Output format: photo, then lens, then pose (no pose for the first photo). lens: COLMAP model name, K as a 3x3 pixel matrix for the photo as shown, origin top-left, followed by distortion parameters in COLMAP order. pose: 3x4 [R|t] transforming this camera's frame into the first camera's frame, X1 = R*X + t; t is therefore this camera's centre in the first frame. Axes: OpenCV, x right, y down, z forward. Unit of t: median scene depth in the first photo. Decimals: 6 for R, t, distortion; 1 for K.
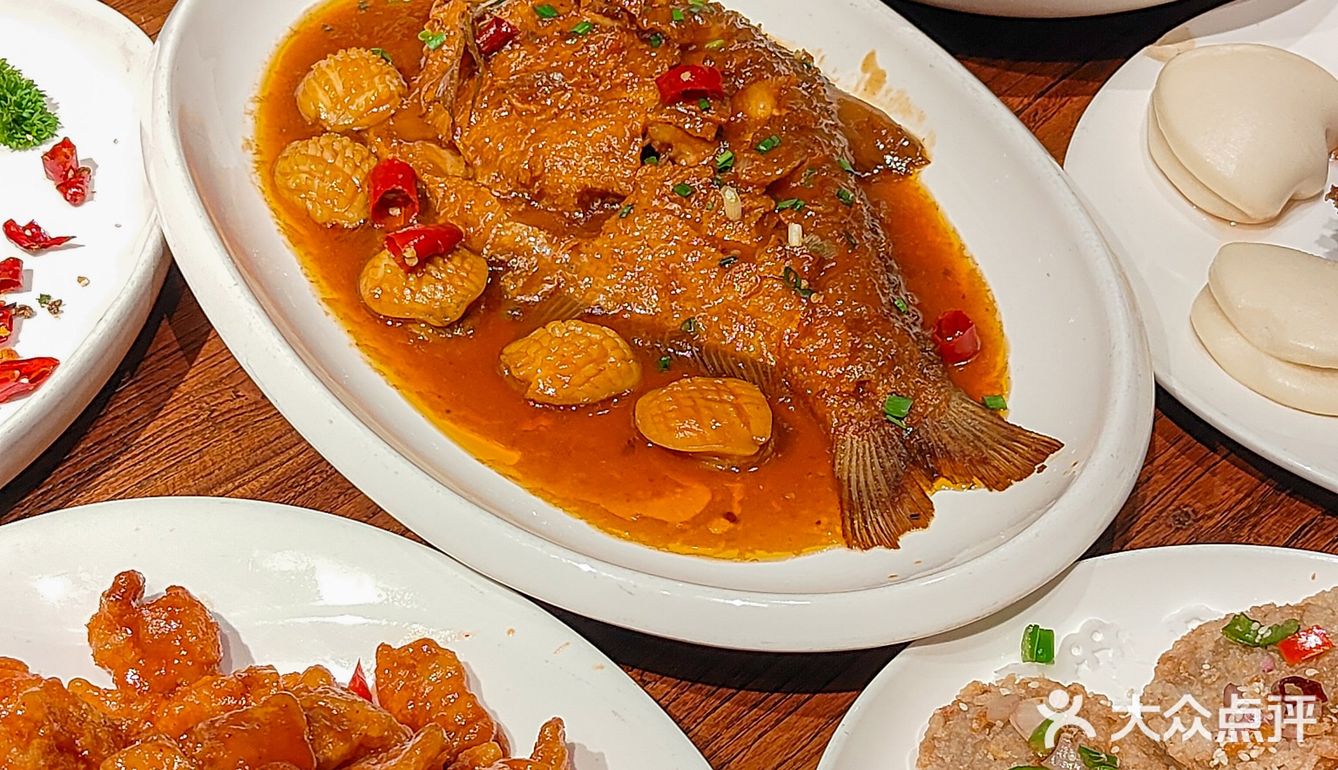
lens RADIAL K [[2102.8, 0, 668.9], [0, 2102.8, 388.5], [0, 0, 1]] dist [-0.017852, 0.000000]
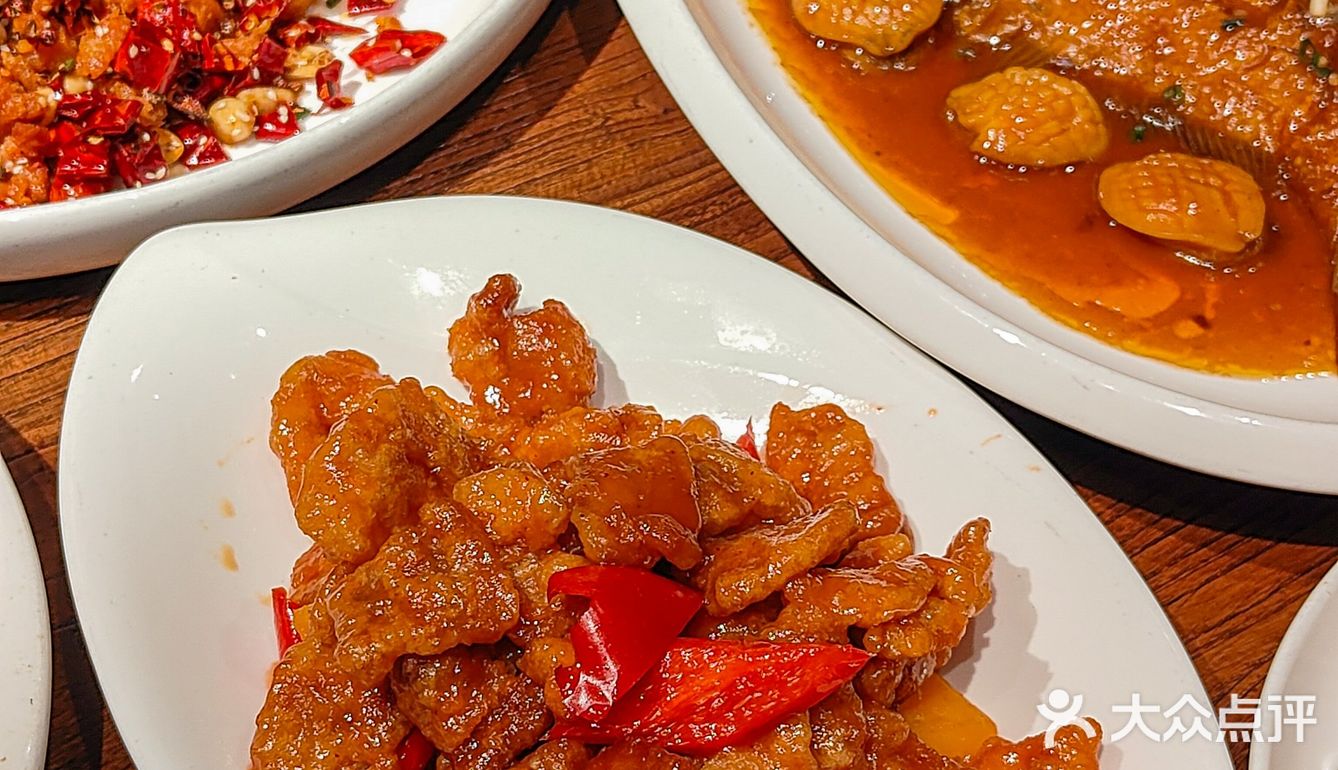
lens RADIAL K [[2102.8, 0, 669.5], [0, 2102.8, 382.4], [0, 0, 1]] dist [-0.017852, 0.000000]
pose [[0.979675, 0.151254, -0.131754, -0.063743], [-0.140426, 0.986175, 0.087979, 0.041015], [0.143240, -0.067689, 0.987371, 0.138994]]
